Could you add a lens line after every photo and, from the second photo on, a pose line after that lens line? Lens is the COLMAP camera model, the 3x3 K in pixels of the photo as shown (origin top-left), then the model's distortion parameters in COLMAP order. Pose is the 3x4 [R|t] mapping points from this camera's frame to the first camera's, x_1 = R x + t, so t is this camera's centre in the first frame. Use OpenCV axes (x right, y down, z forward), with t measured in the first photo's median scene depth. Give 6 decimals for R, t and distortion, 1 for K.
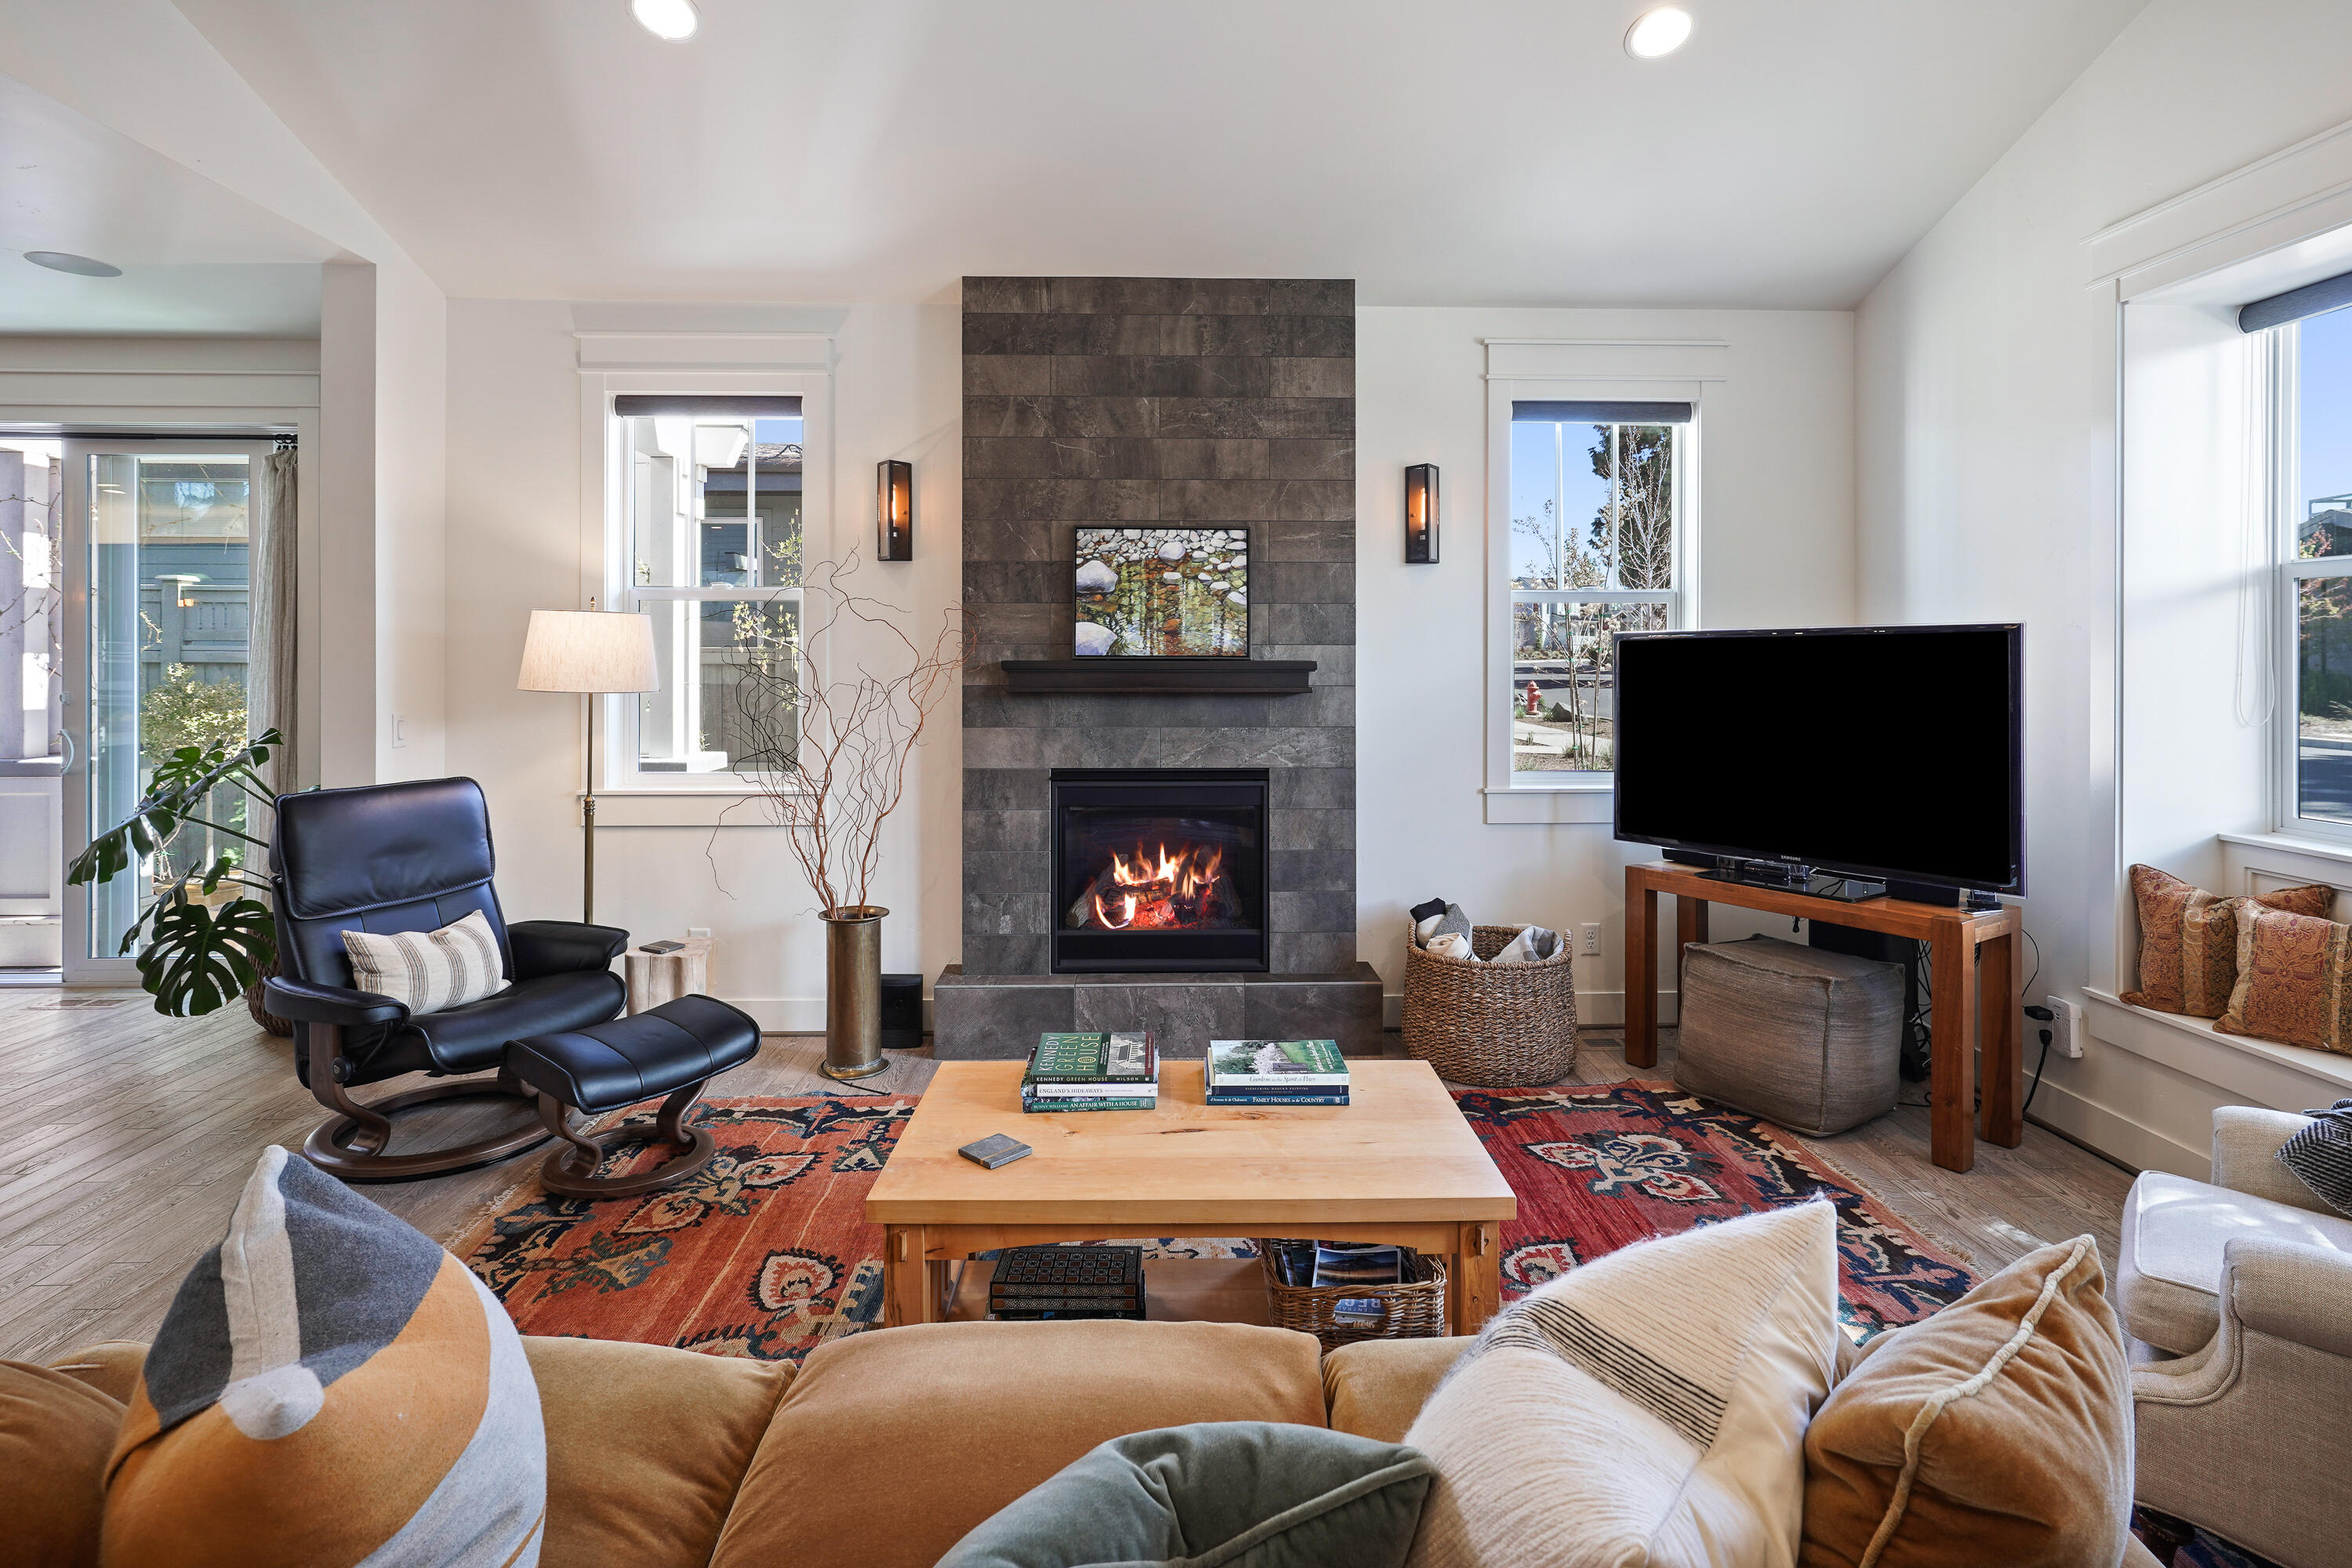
lens RADIAL K [[1177.3, 0, 1177.5], [0, 1177.3, 656.6], [0, 0, 1]] dist [-0.004795, 0.000423]
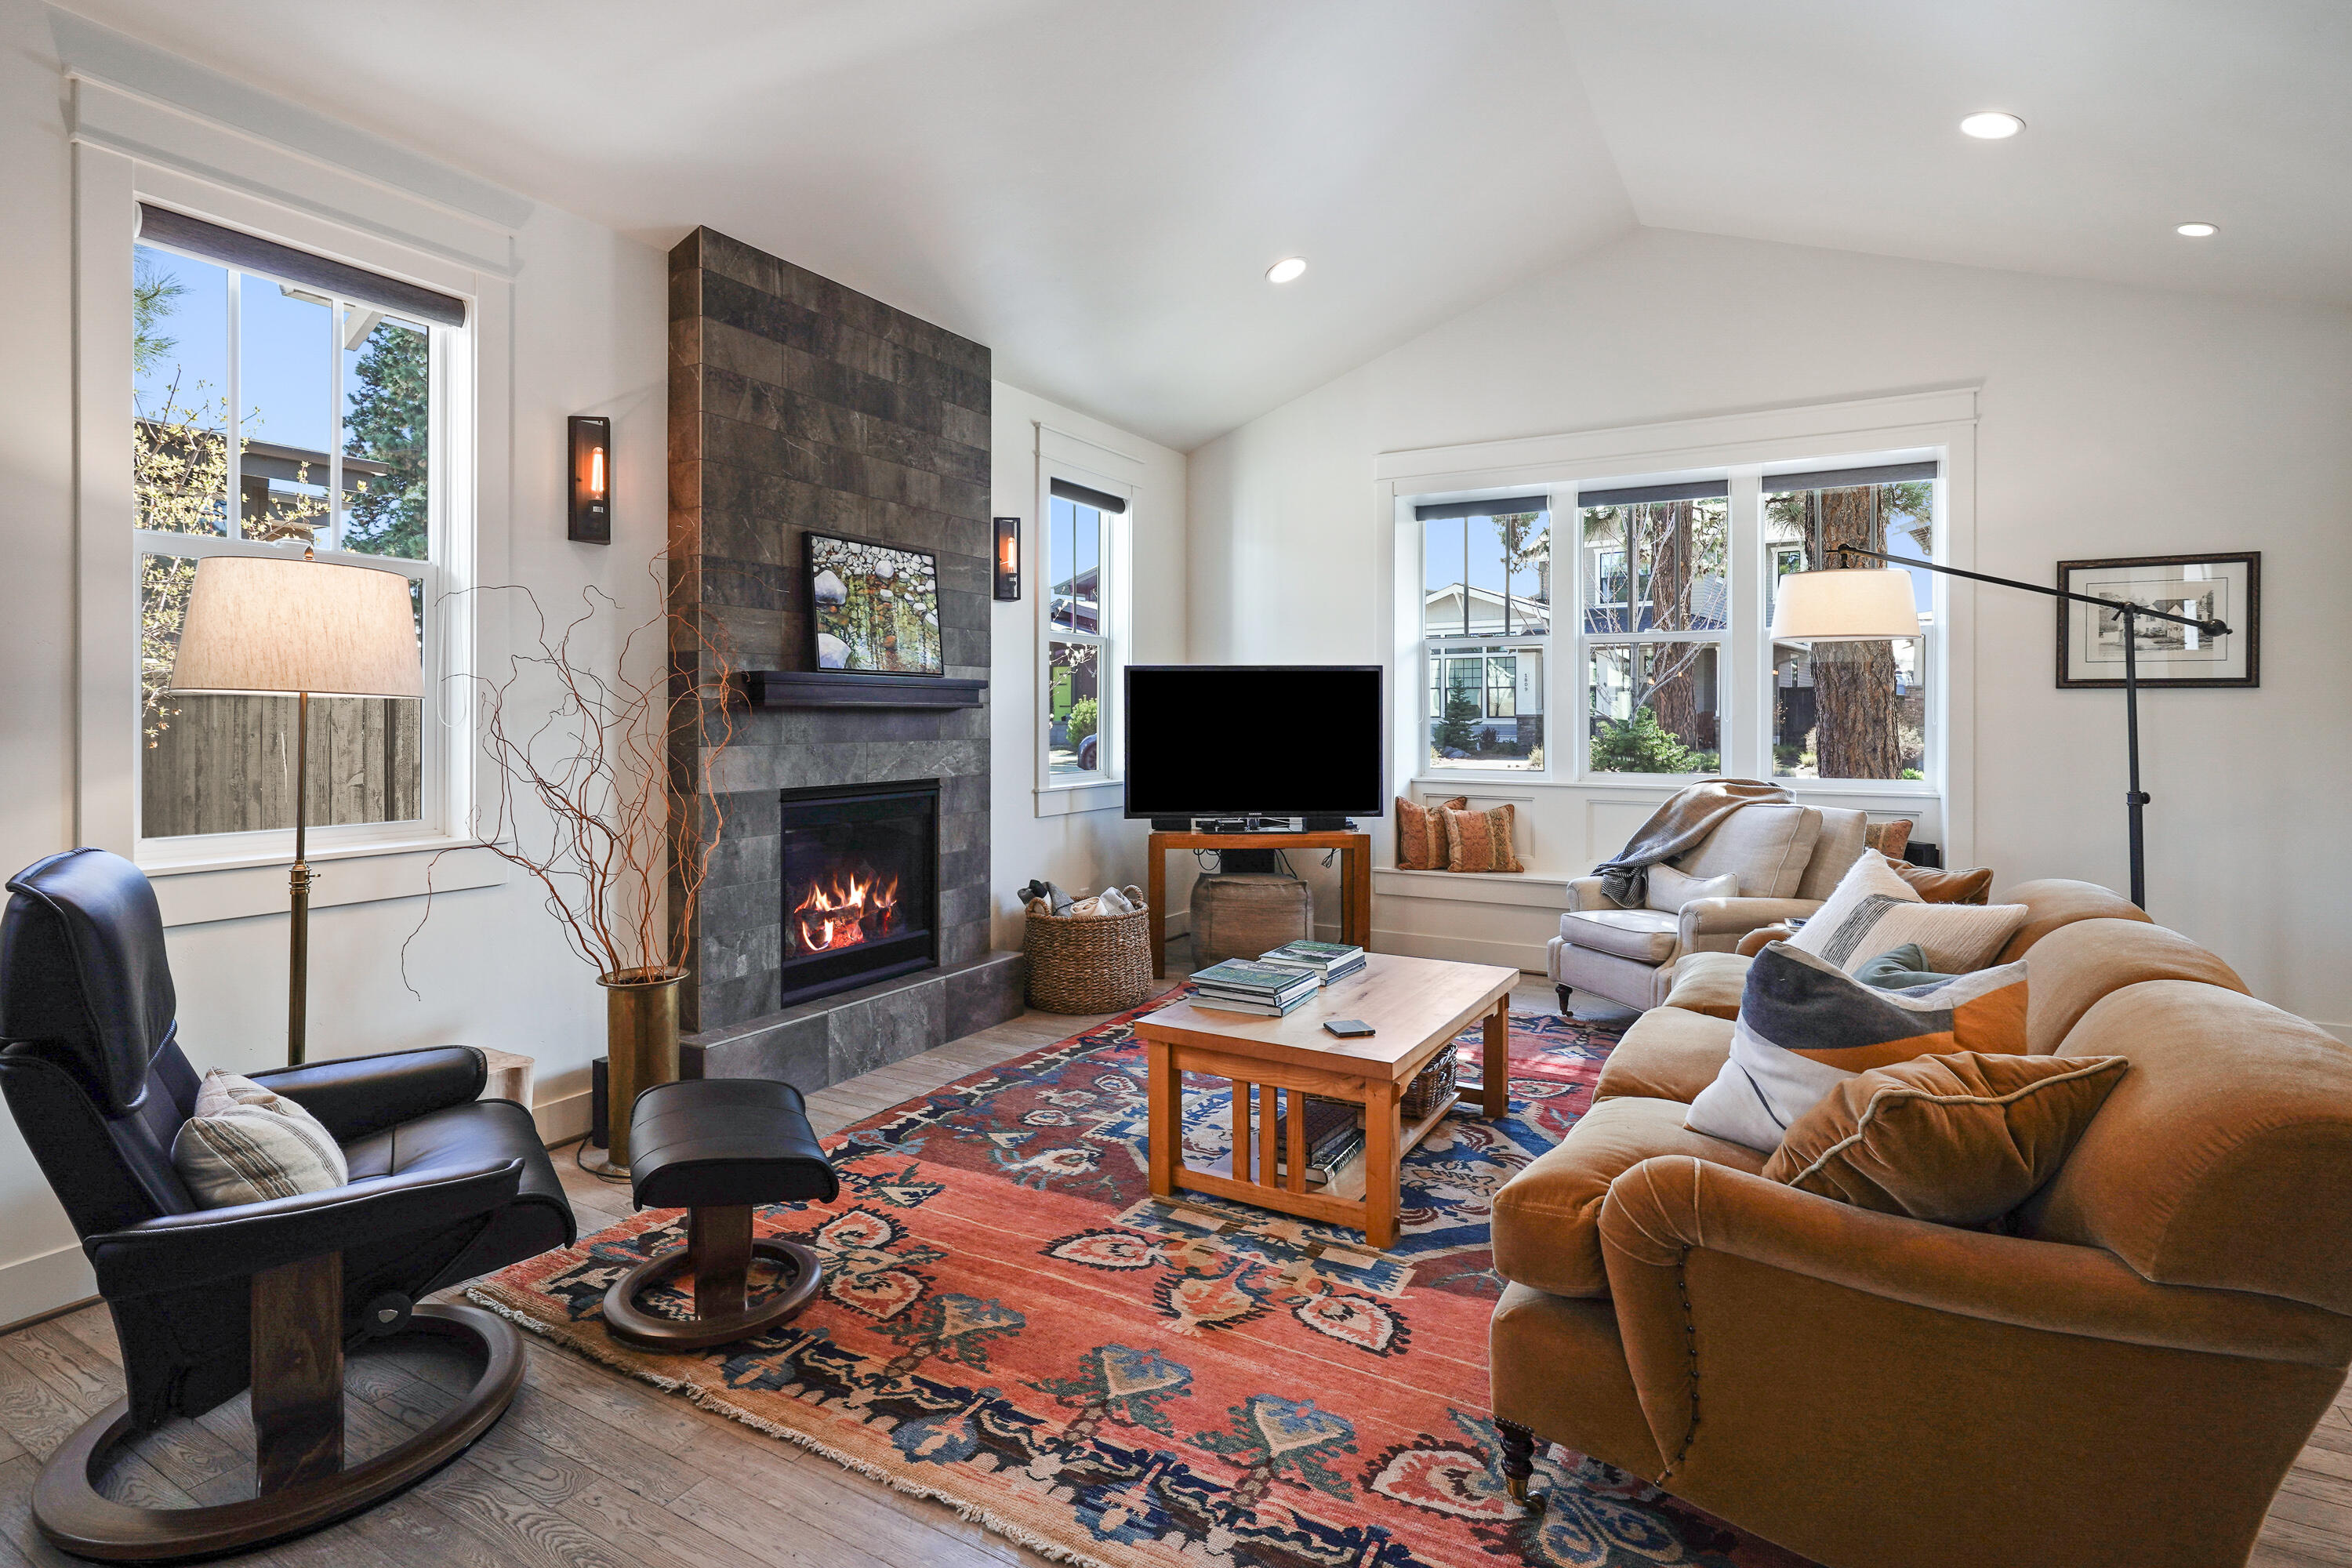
lens RADIAL K [[1161.3, 0, 1177.0], [0, 1161.3, 710.0], [0, 0, 1]] dist [-0.010277, 0.008047]
pose [[0.518687, 0.003729, 0.854956, -0.729650], [-0.003274, 0.999992, -0.002375, 0.033977], [-0.854958, -0.001567, 0.518695, 0.258923]]
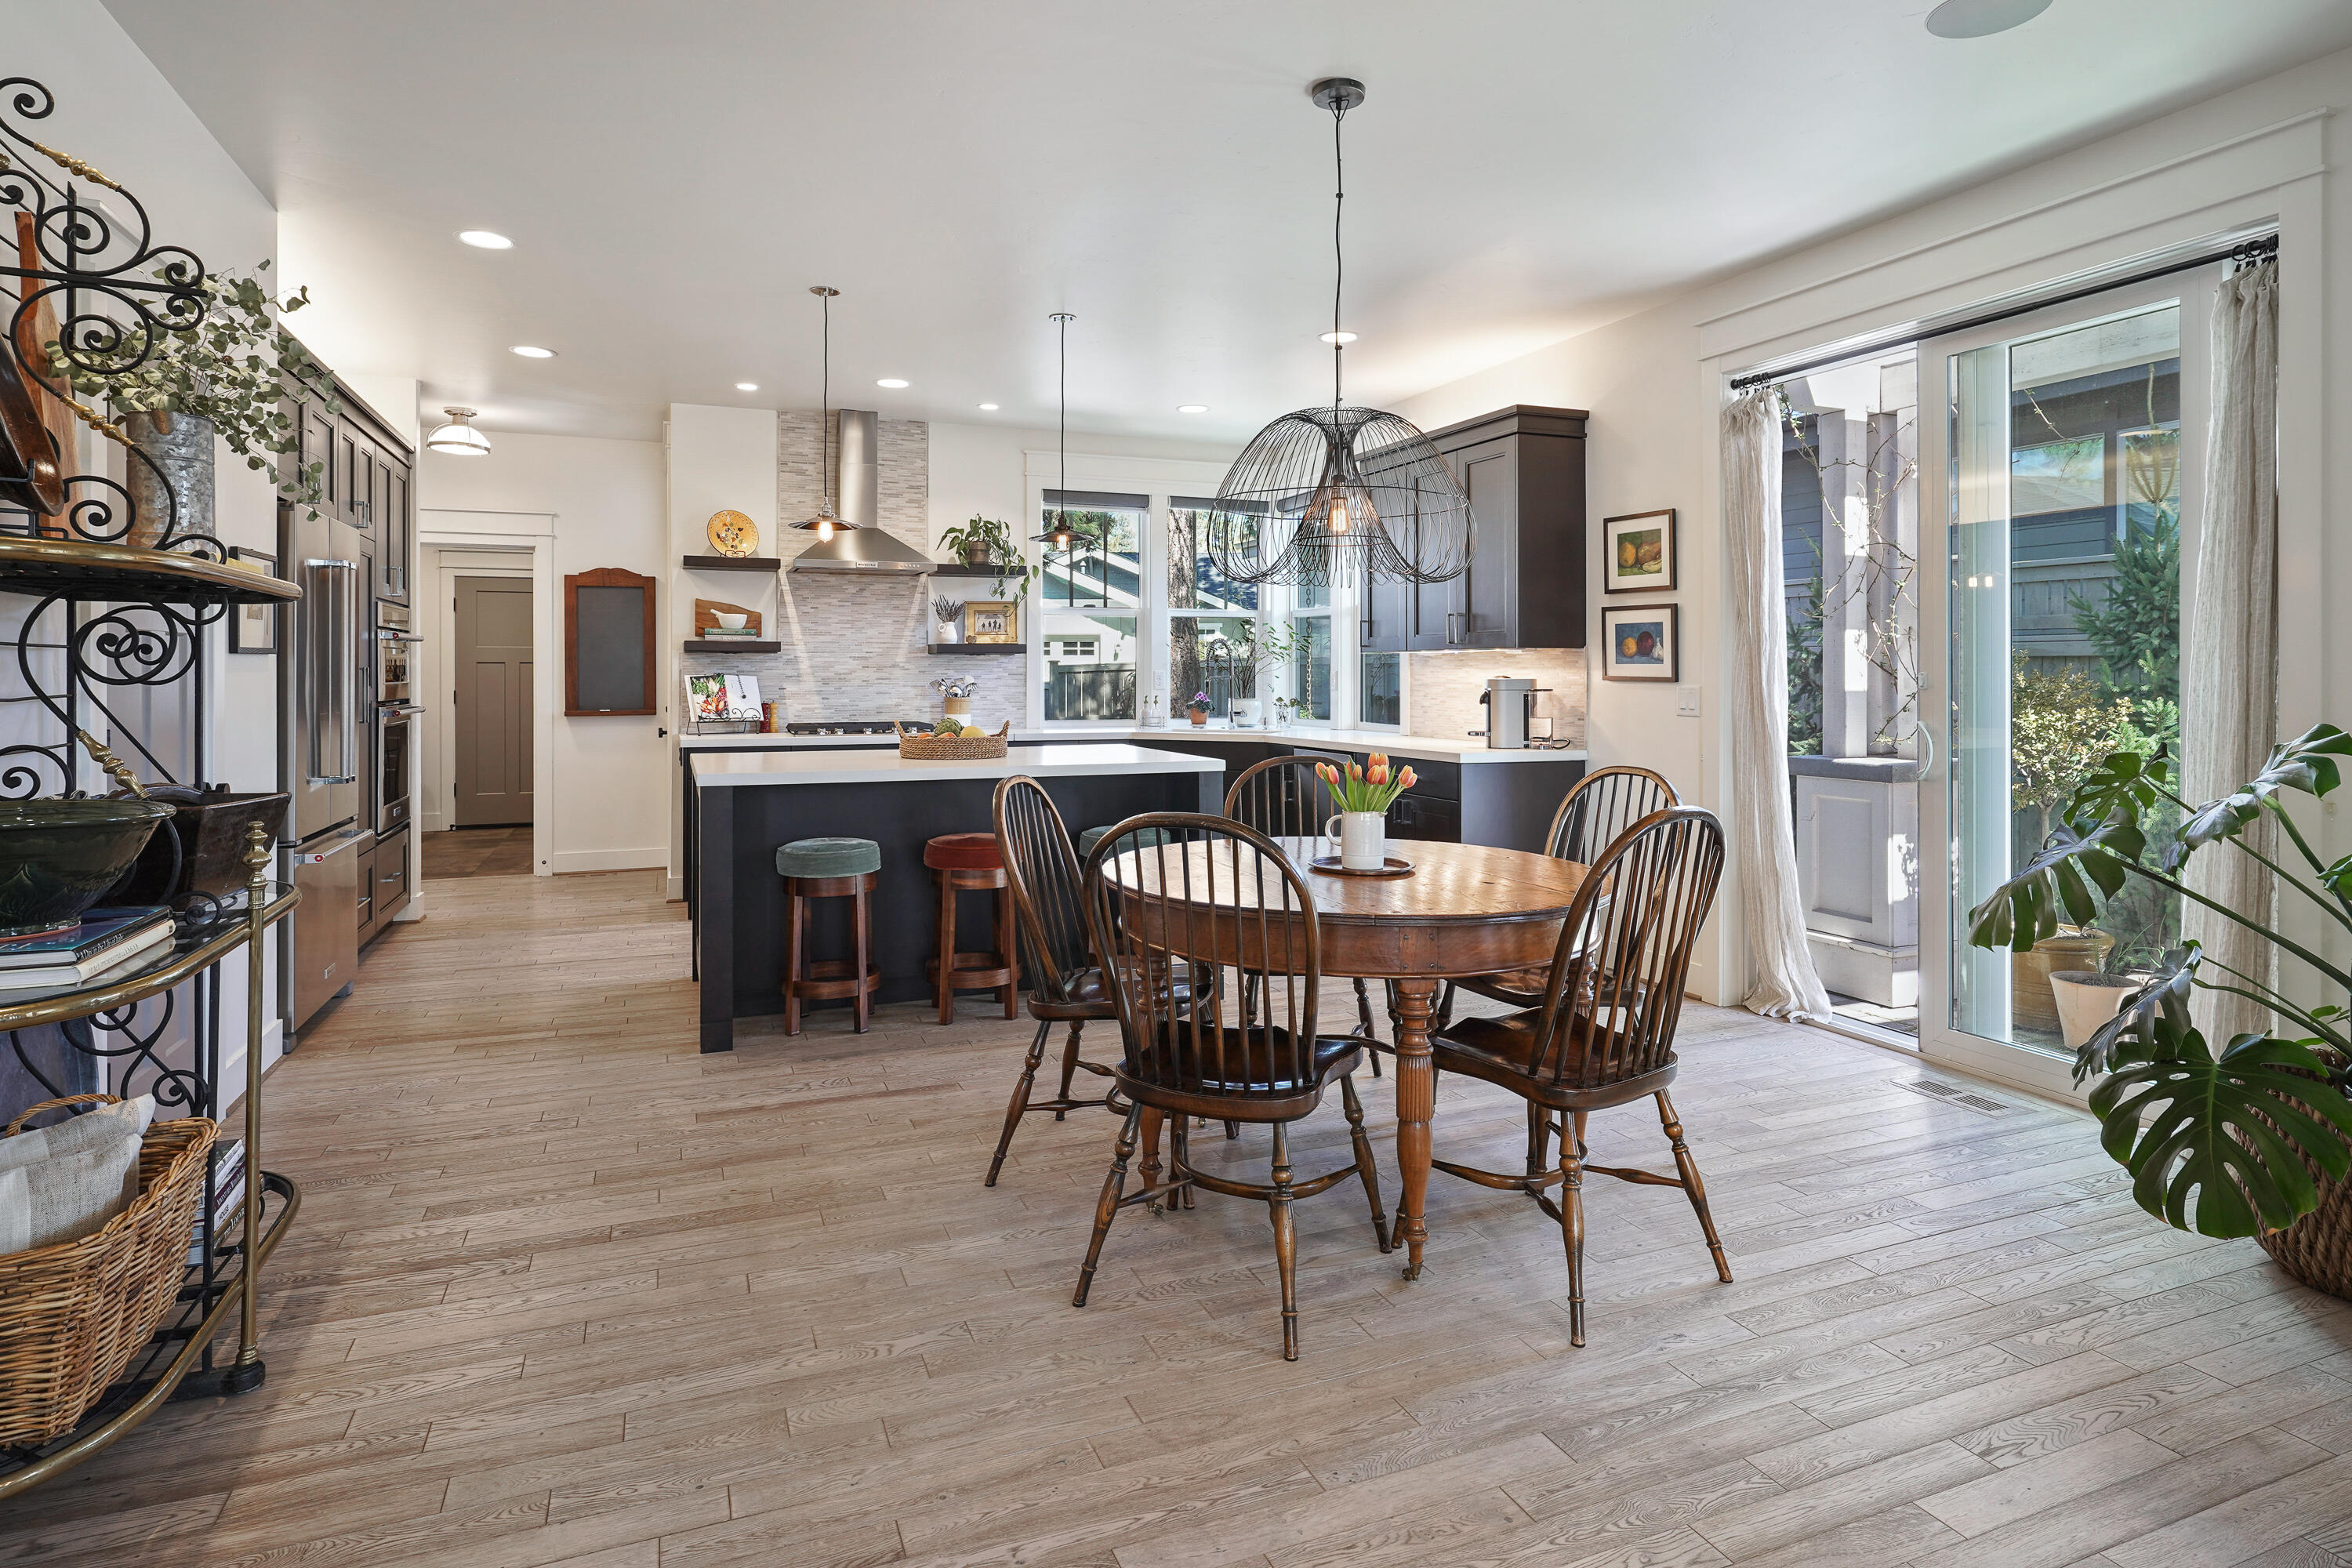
lens RADIAL K [[1276.2, 0, 1192.0], [0, 1276.2, 678.0], [0, 0, 1]] dist [-0.004144, 0.001521]
pose [[0.356788, 0.001506, -0.934184, -0.401518], [0.001458, 0.999997, 0.002168, 0.036418], [0.934184, -0.002135, 0.356784, 0.303421]]
